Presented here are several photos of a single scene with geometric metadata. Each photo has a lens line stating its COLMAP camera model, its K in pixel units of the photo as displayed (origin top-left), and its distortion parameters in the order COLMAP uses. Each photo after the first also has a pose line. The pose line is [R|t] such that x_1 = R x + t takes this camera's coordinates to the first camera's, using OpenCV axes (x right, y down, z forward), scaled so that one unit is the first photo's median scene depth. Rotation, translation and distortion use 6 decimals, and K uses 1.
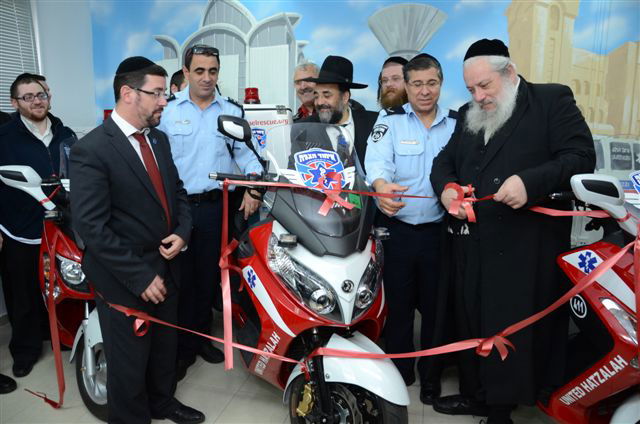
lens RADIAL K [[505.0, 0, 320.0], [0, 505.0, 212.0], [0, 0, 1]] dist [-0.141519, 0.124140]
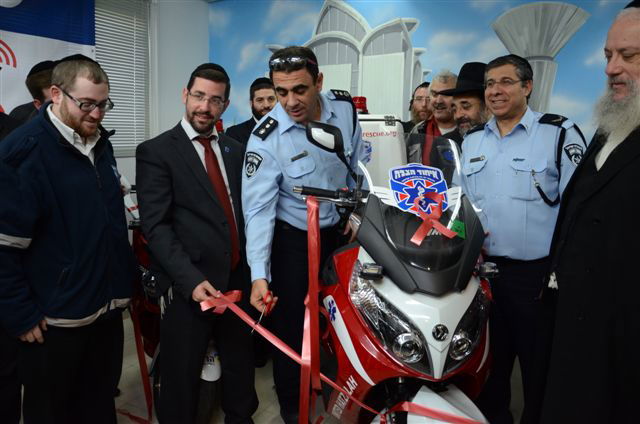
lens RADIAL K [[505.0, 0, 320.0], [0, 505.0, 212.0], [0, 0, 1]] dist [-0.141519, 0.124140]
pose [[0.969358, 0.047306, -0.241055, 0.046162], [-0.054375, 0.998261, -0.022753, -0.017093], [0.239559, 0.035163, 0.970245, 0.147157]]
